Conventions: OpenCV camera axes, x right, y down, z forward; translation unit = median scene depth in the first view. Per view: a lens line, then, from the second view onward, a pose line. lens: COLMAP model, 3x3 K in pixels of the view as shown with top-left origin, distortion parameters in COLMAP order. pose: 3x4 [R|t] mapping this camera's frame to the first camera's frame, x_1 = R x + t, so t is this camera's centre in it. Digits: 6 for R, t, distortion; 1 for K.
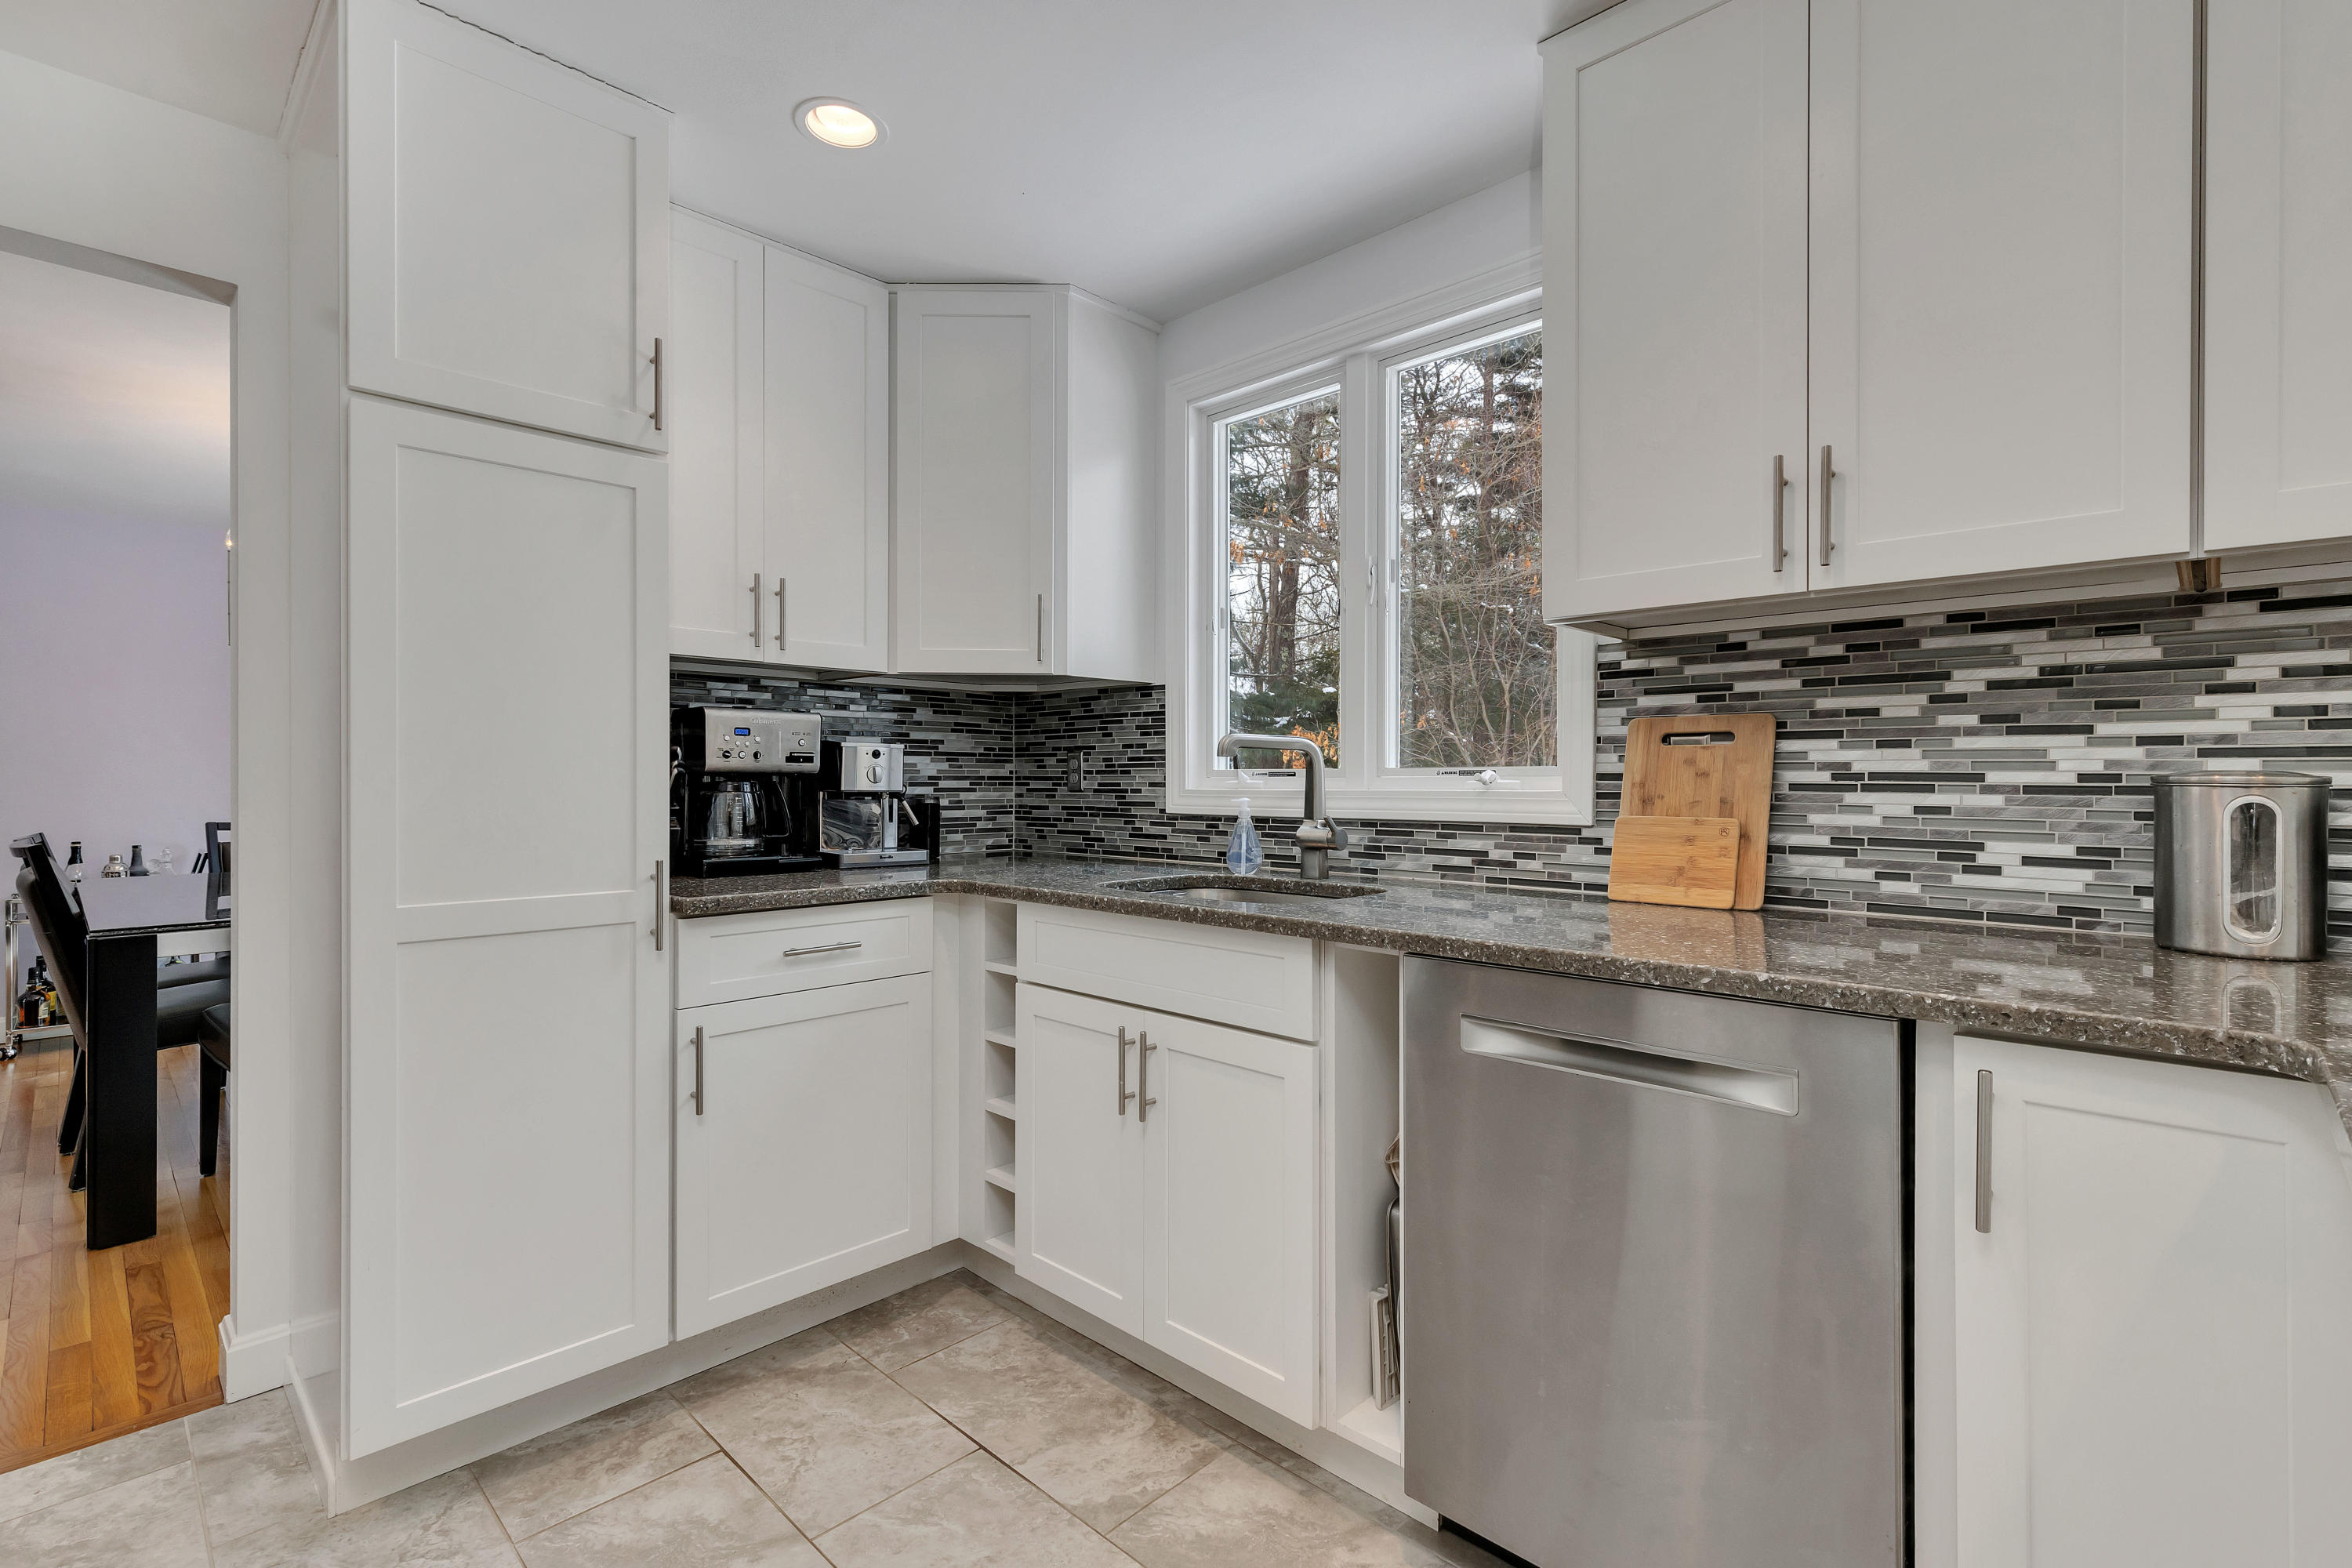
lens RADIAL K [[1062.5, 0, 1181.5], [0, 1062.5, 781.6], [0, 0, 1]] dist [0.003456, 0.000235]
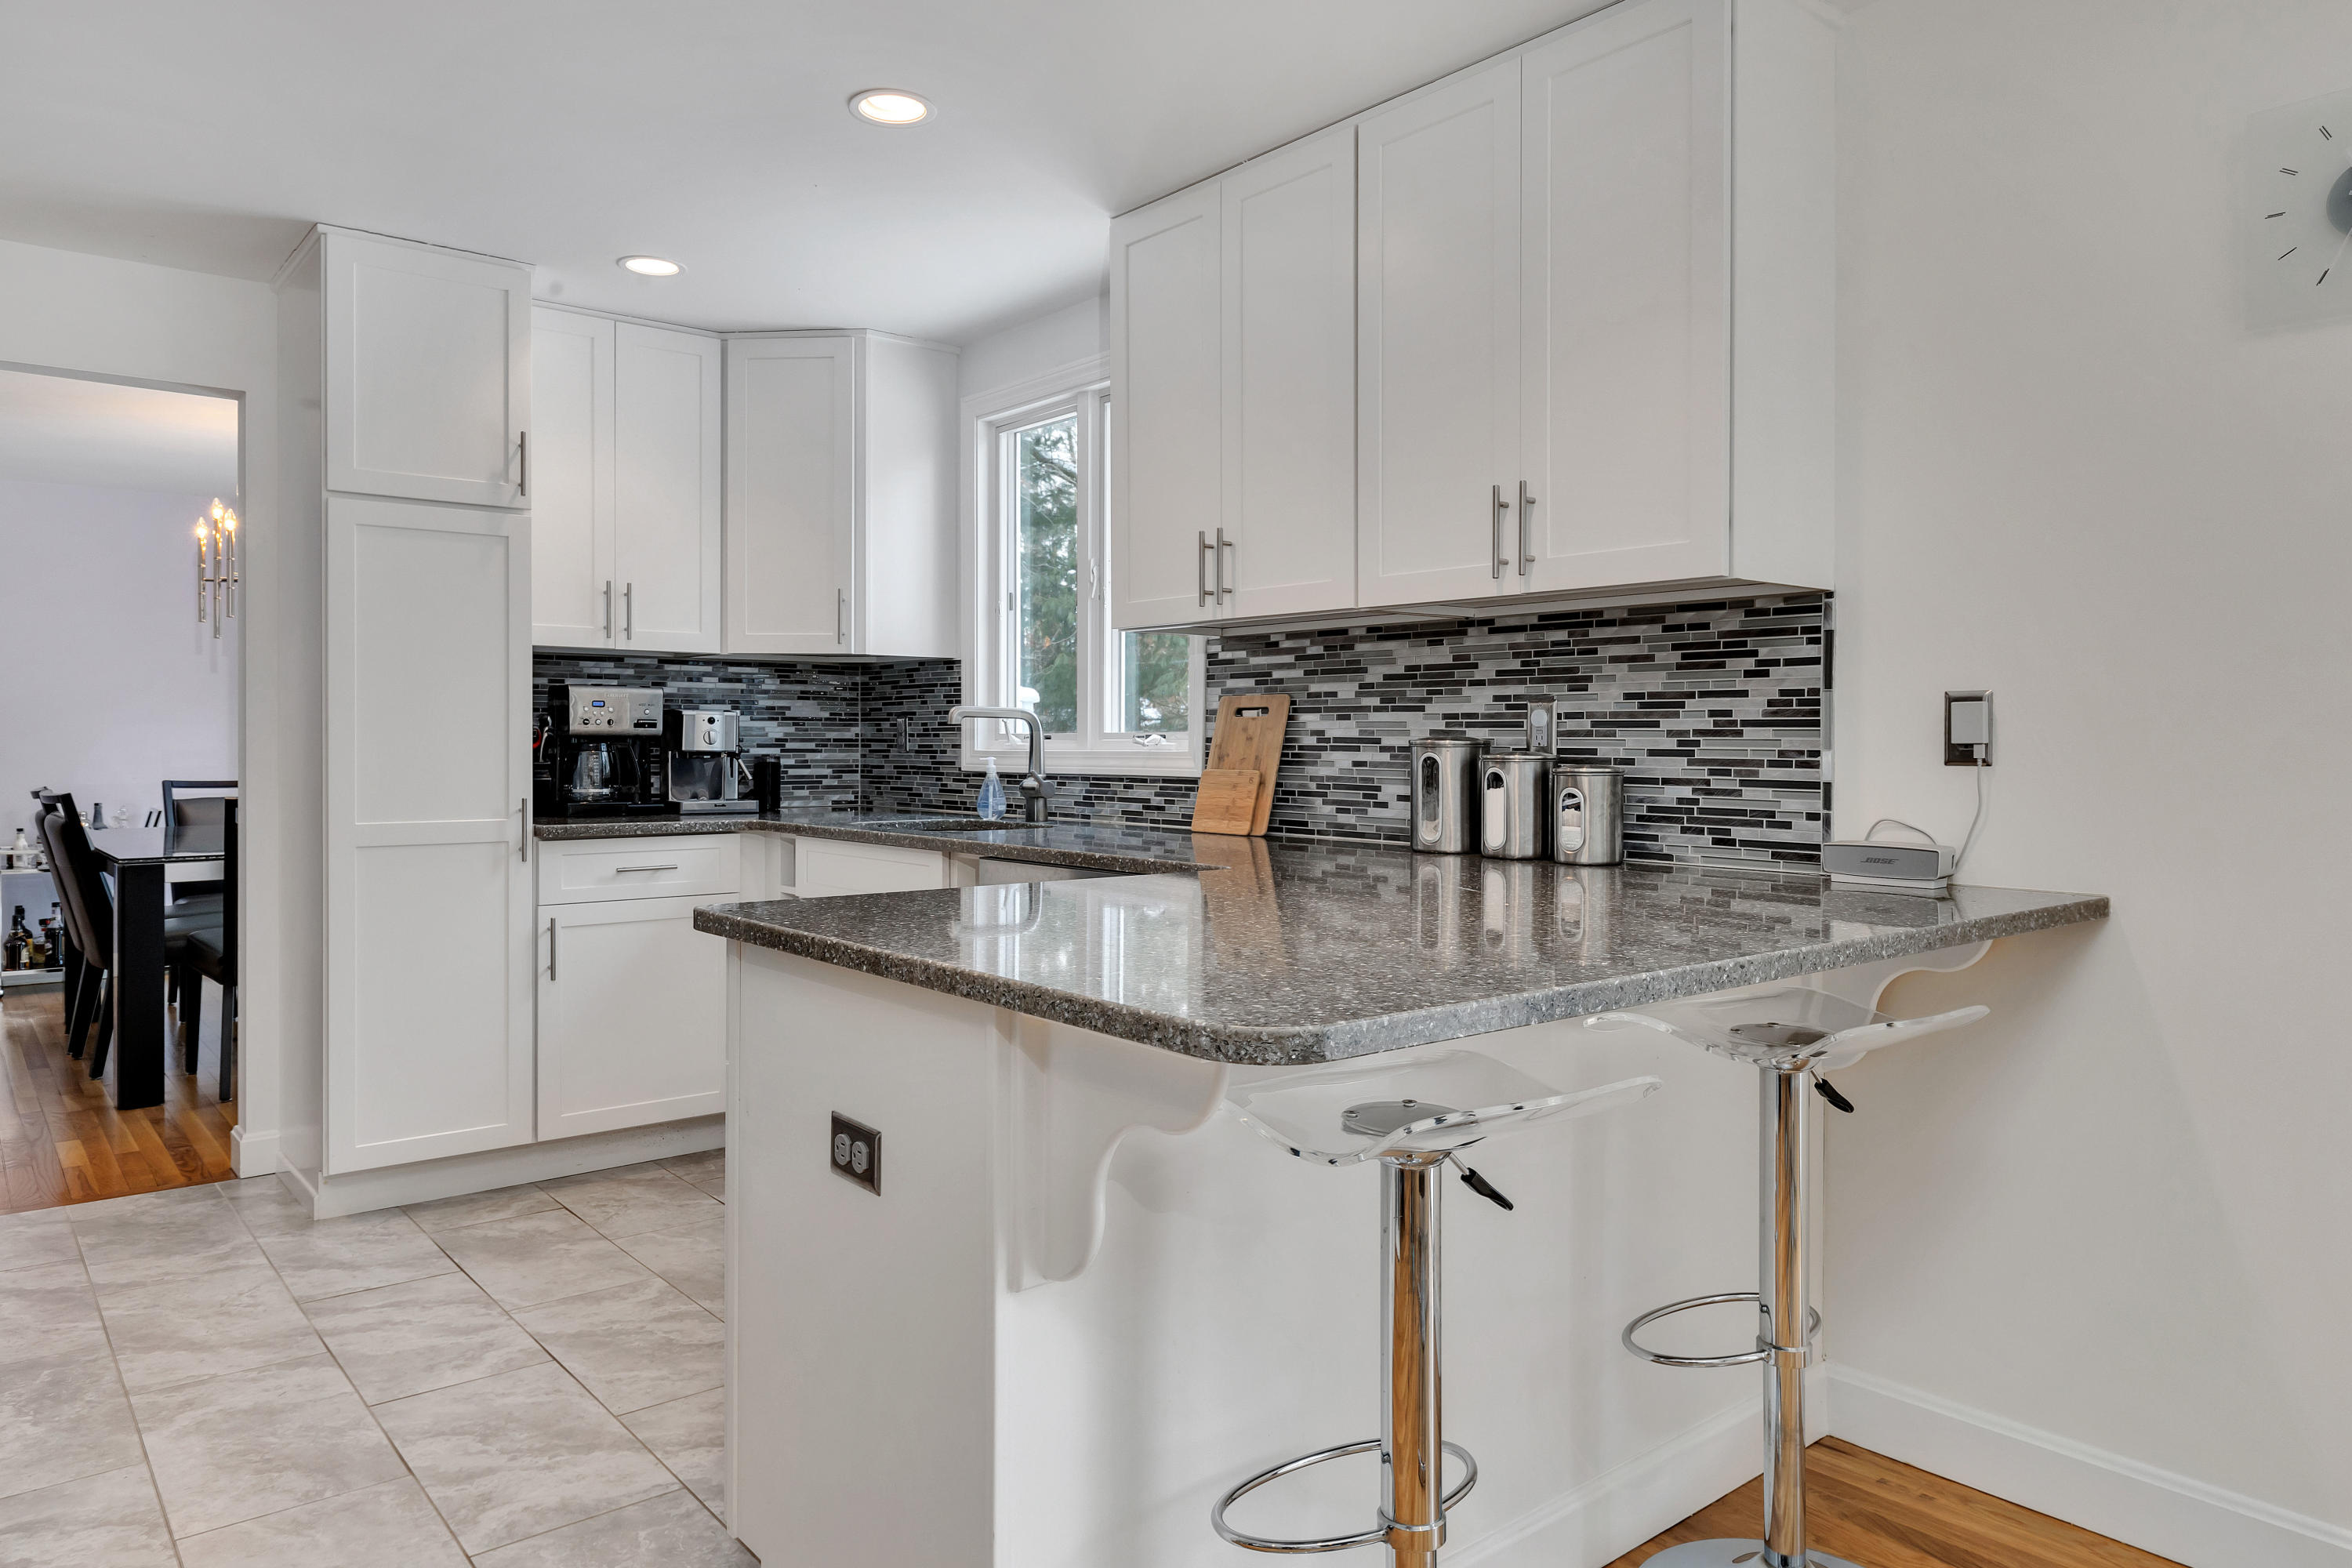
lens RADIAL K [[1517.5, 0, 1186.4], [0, 1517.5, 753.1], [0, 0, 1]] dist [0.003462, 0.000591]
pose [[0.994187, 0.002360, -0.107643, 0.522272], [-0.001817, 0.999985, 0.005143, 0.001757], [0.107653, -0.004918, 0.994176, -0.792802]]
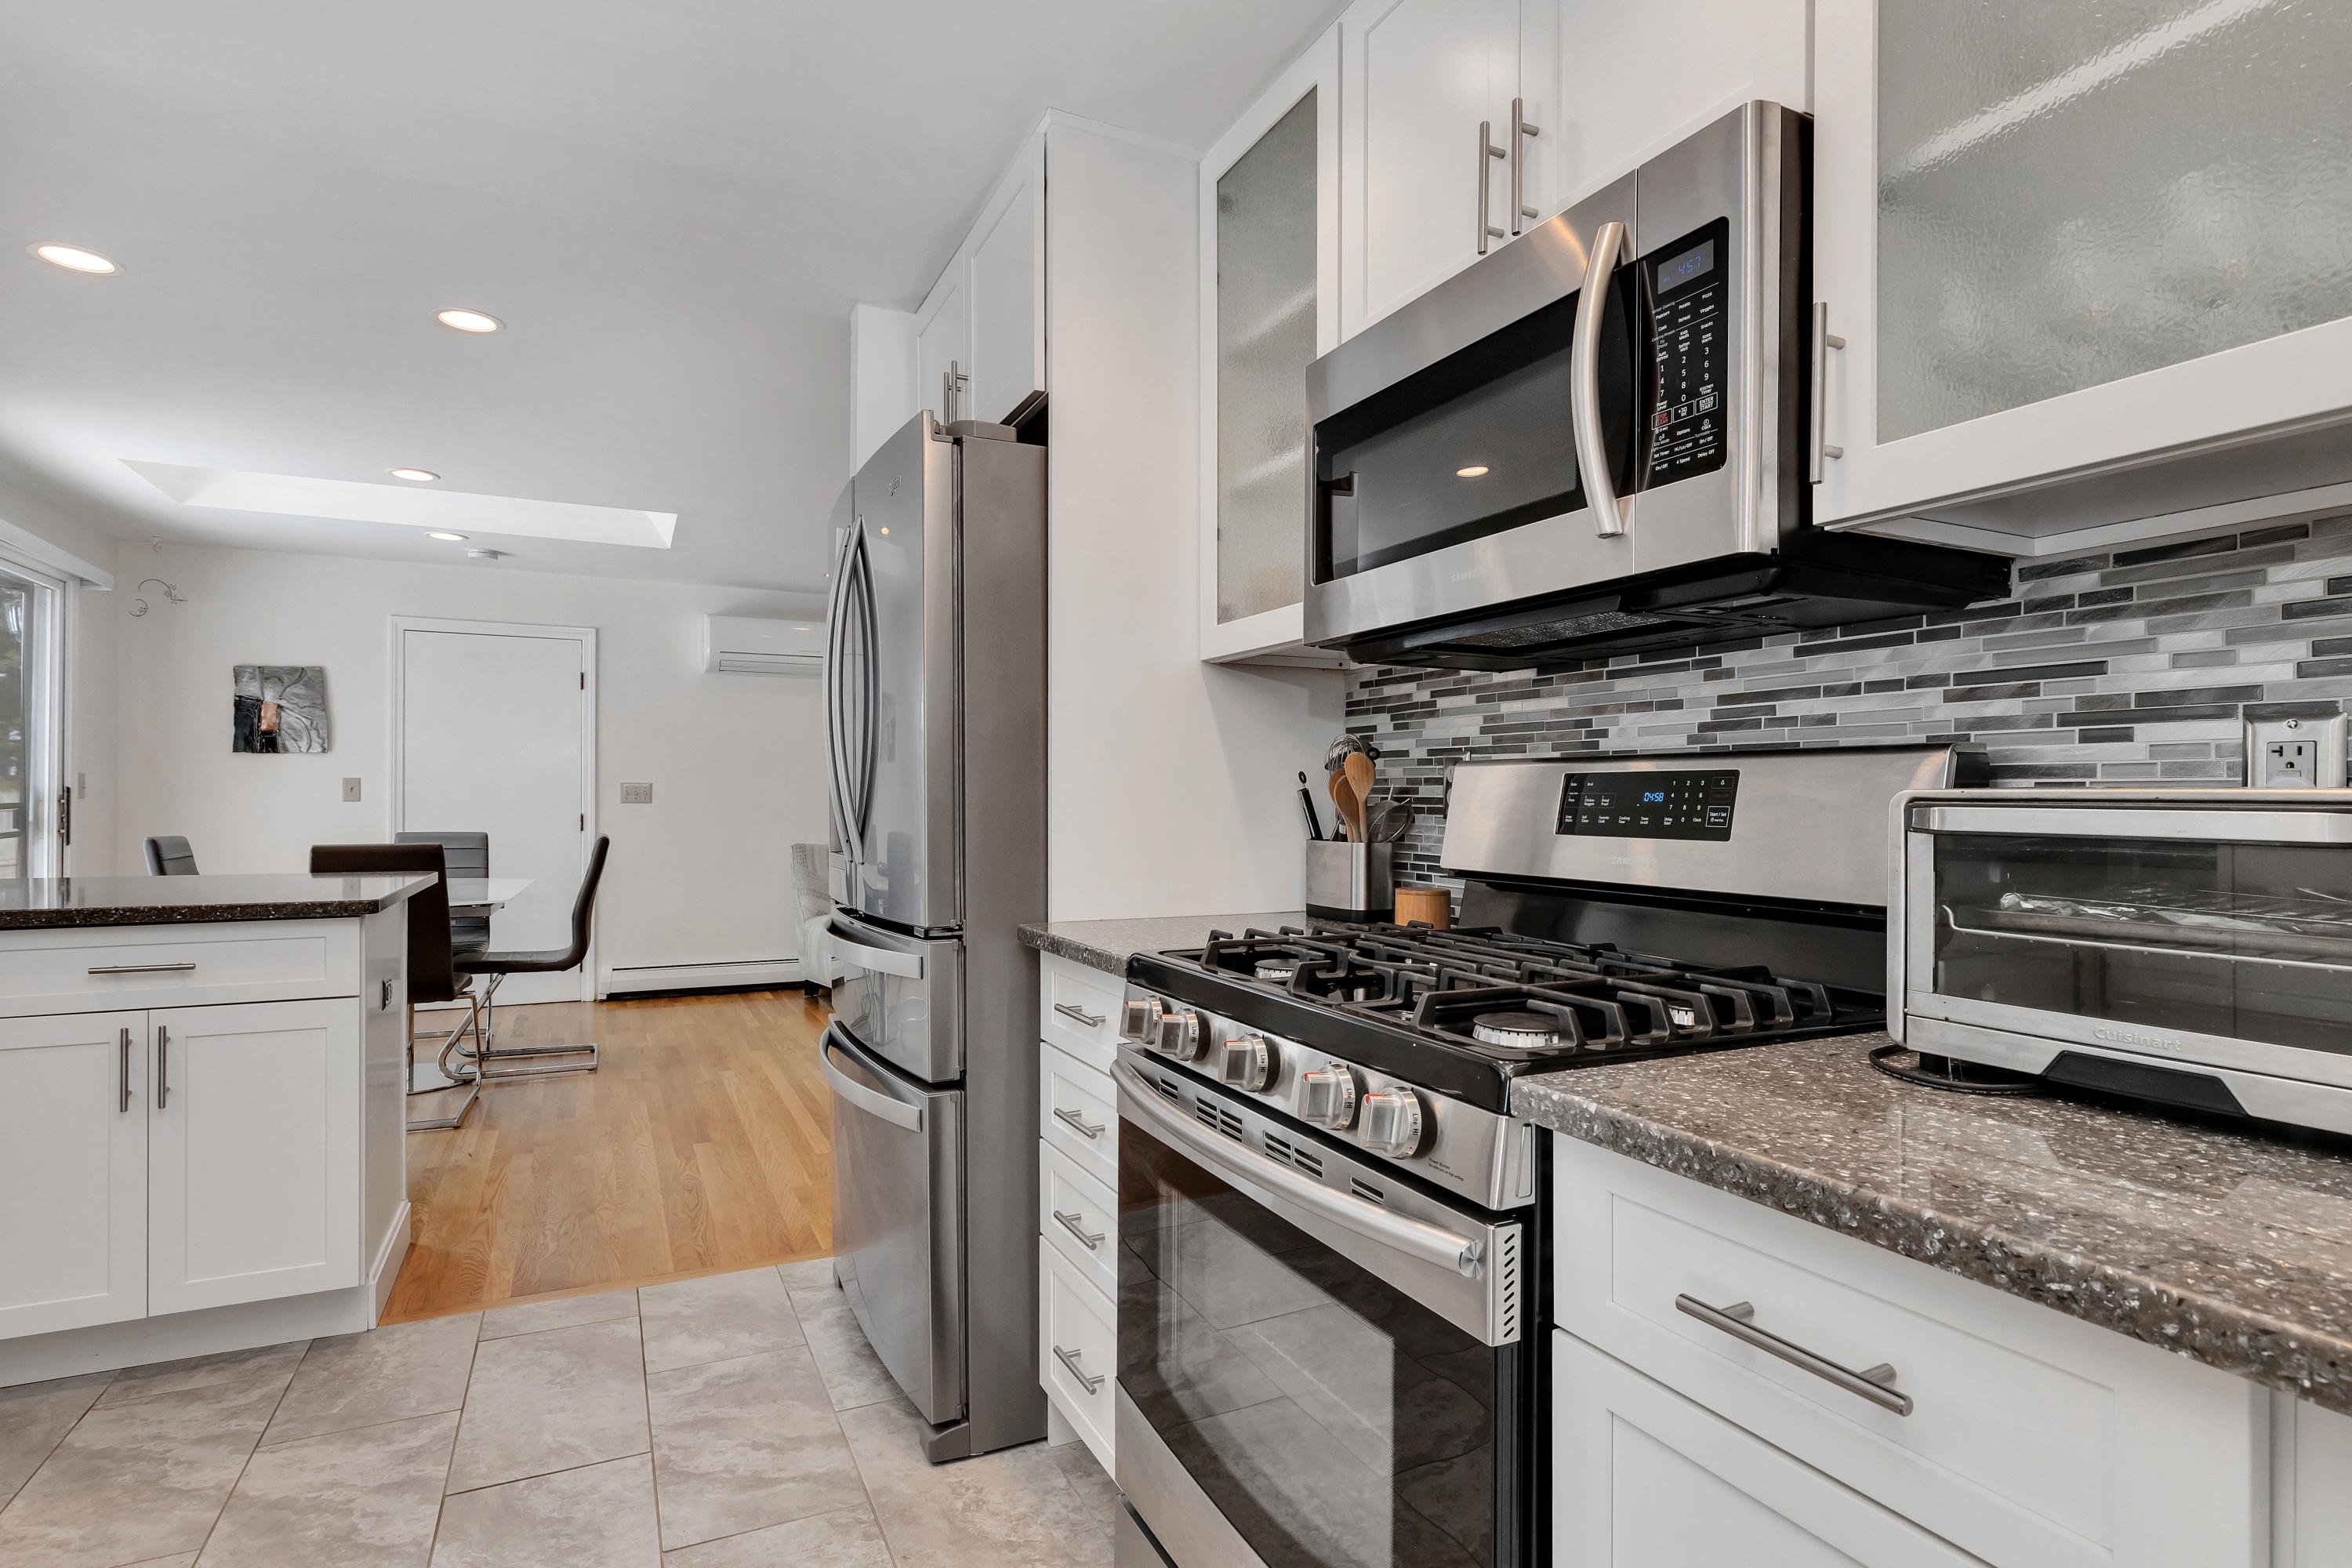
lens RADIAL K [[1184.0, 0, 1177.3], [0, 1184.0, 794.1], [0, 0, 1]] dist [0.001308, 0.000562]
pose [[-0.940612, -0.006839, 0.339415, -0.967769], [-0.007222, 0.999974, 0.000133, -0.006837], [-0.339407, -0.002326, -0.940637, 0.886054]]
